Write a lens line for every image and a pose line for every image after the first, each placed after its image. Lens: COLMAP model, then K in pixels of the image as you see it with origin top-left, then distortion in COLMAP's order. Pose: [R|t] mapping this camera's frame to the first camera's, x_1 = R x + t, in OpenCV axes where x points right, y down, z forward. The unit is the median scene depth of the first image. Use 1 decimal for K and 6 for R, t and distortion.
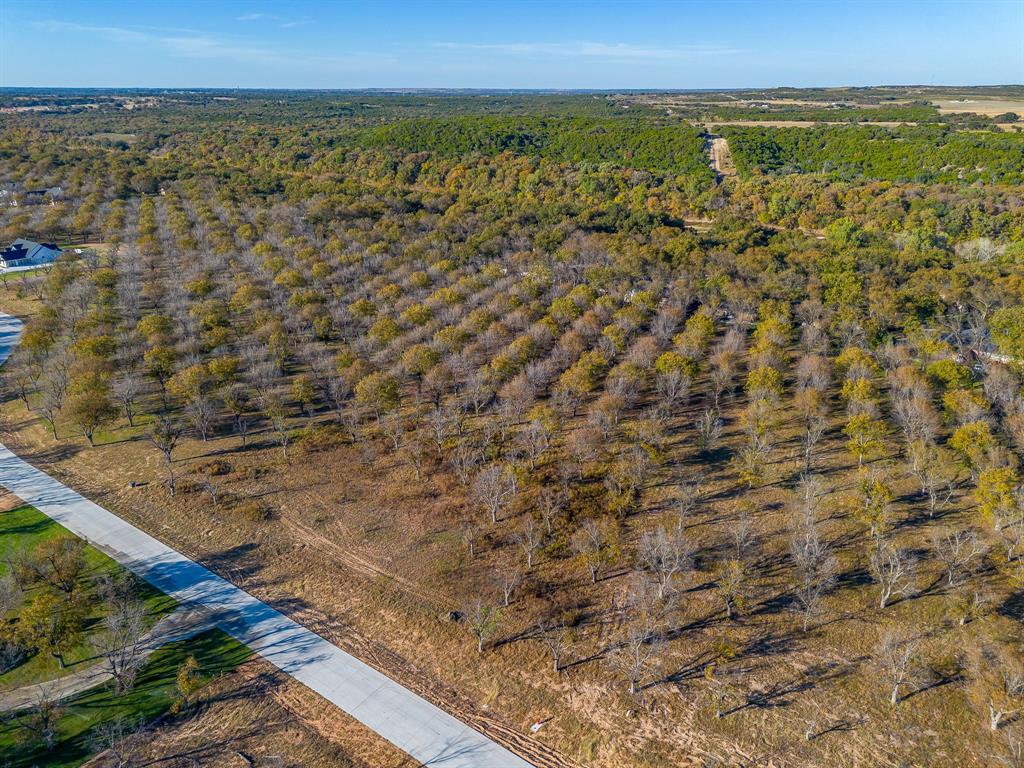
lens RADIAL K [[744.1, 0, 512.0], [0, 744.1, 384.0], [0, 0, 1]] dist [0.068691, -0.064153]
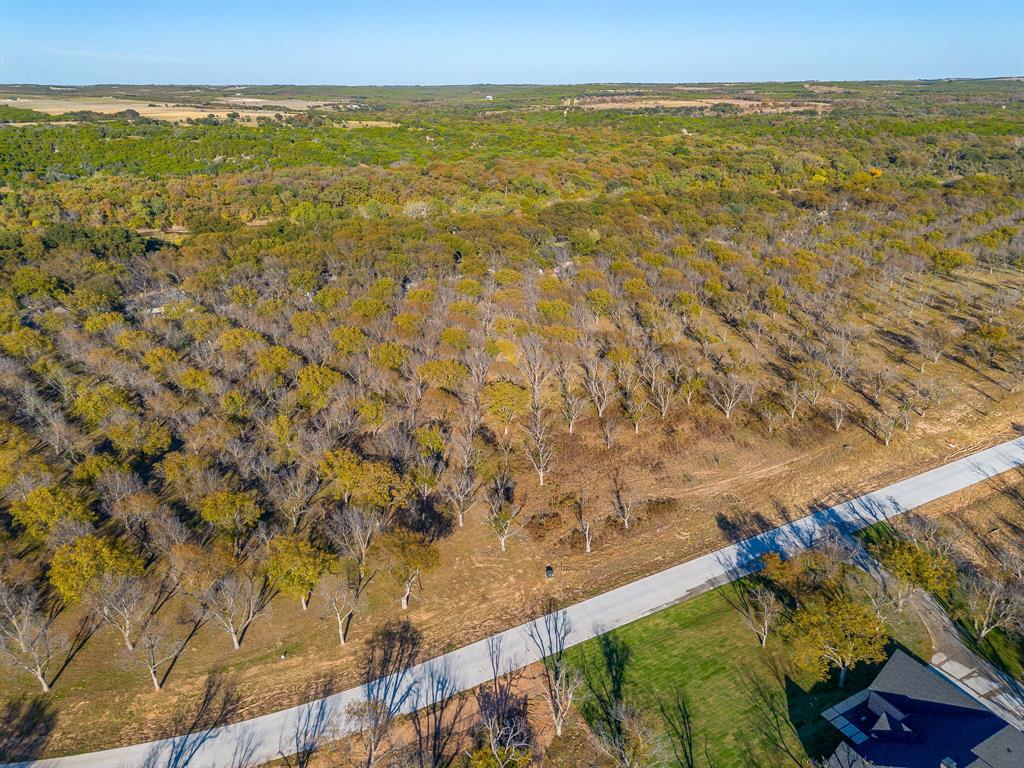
lens RADIAL K [[744.1, 0, 512.0], [0, 744.1, 384.0], [0, 0, 1]] dist [0.068691, -0.064153]
pose [[0.417110, -0.339680, 0.842993, -1.369190], [0.339897, 0.918527, 0.201936, -0.278670], [-0.842905, 0.202302, 0.498583, 0.726099]]
